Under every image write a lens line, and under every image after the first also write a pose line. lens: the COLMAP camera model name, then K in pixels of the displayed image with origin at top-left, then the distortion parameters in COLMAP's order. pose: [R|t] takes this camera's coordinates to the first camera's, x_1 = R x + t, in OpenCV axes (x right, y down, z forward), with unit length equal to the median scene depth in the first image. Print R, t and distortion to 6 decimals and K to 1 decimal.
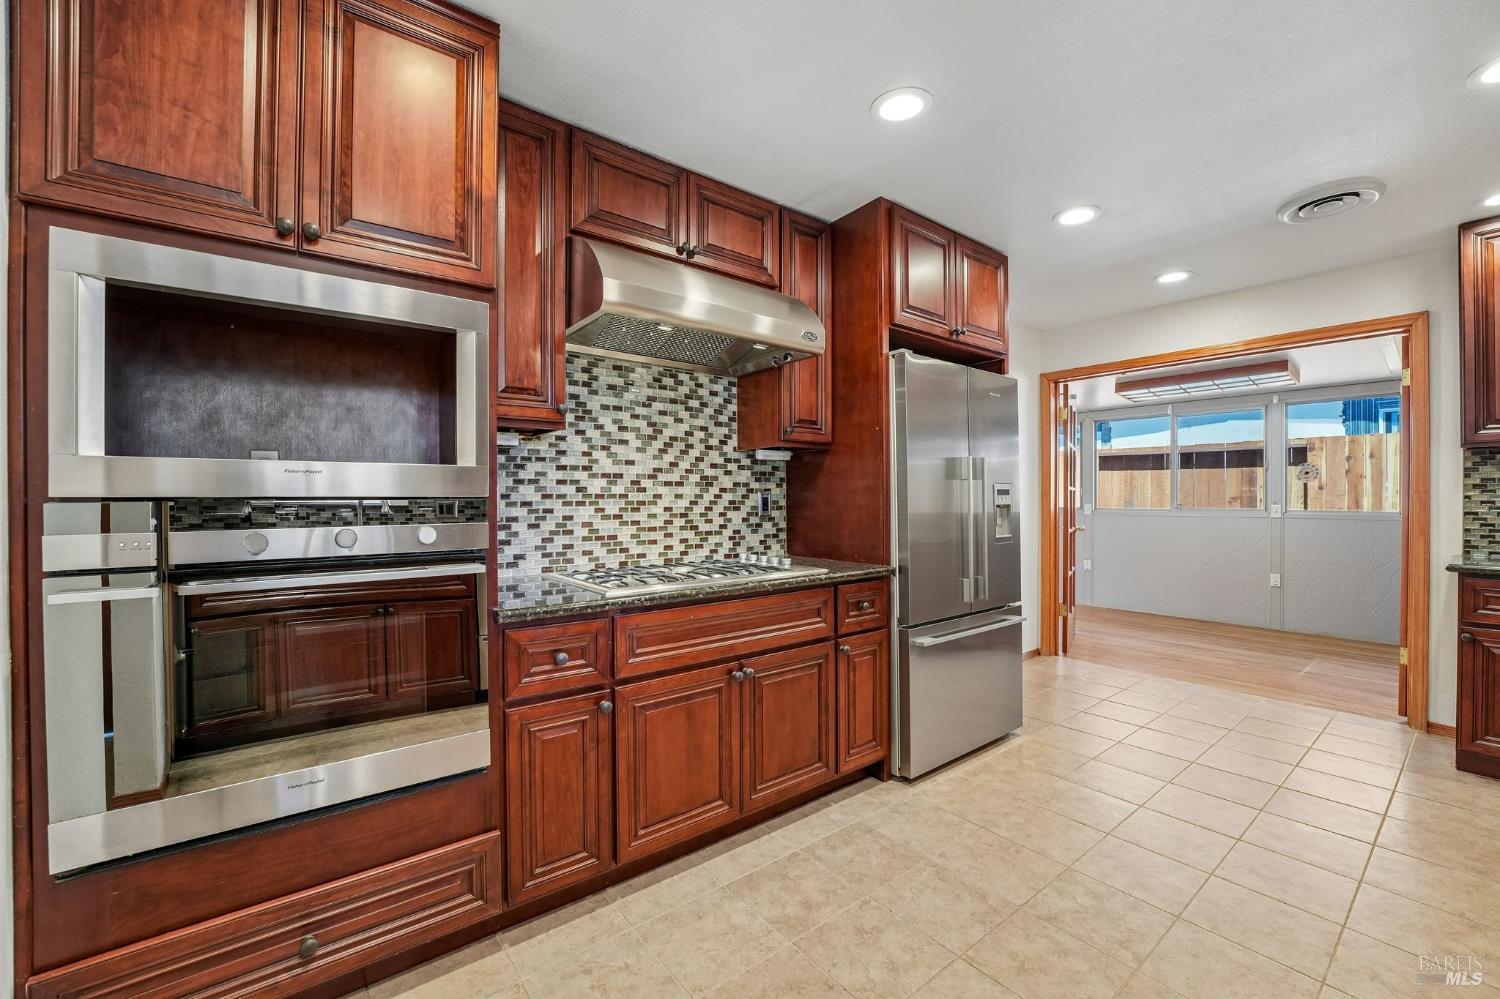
lens RADIAL K [[613.5, 0, 744.4], [0, 613.5, 499.2], [0, 0, 1]] dist [-0.014711, 0.000047]
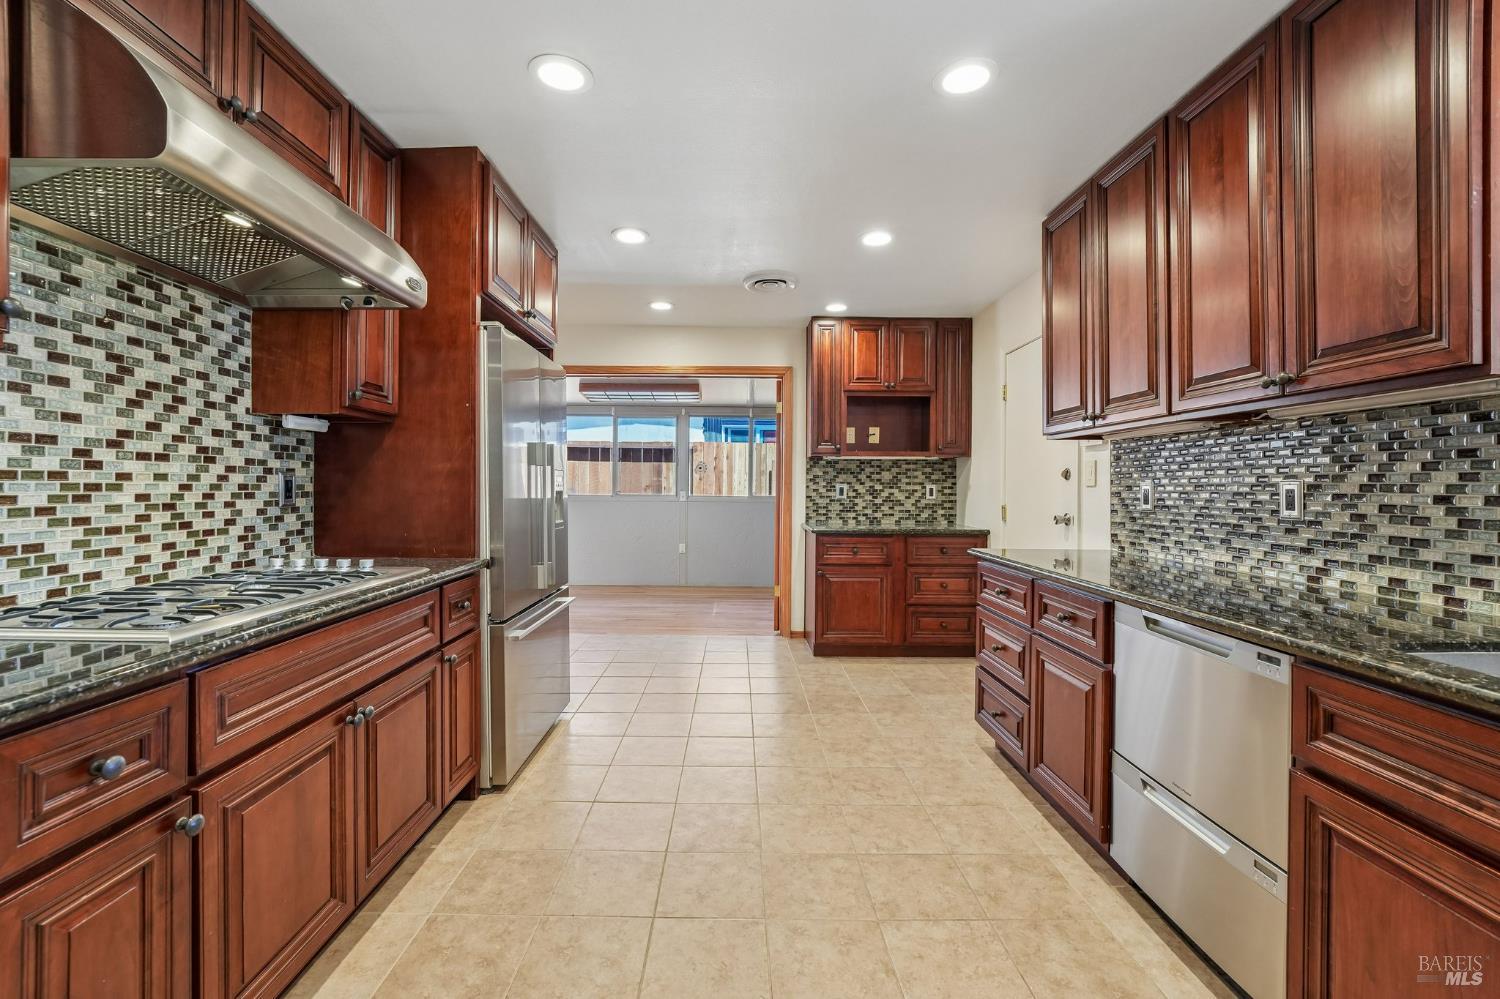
lens RADIAL K [[625.8, 0, 744.2], [0, 625.8, 483.6], [0, 0, 1]] dist [-0.013829, 0.004850]
pose [[0.607566, 0.010757, 0.794197, -0.247422], [-0.008539, 0.999939, -0.007012, 0.001485], [-0.794224, -0.002522, 0.607620, 0.126663]]
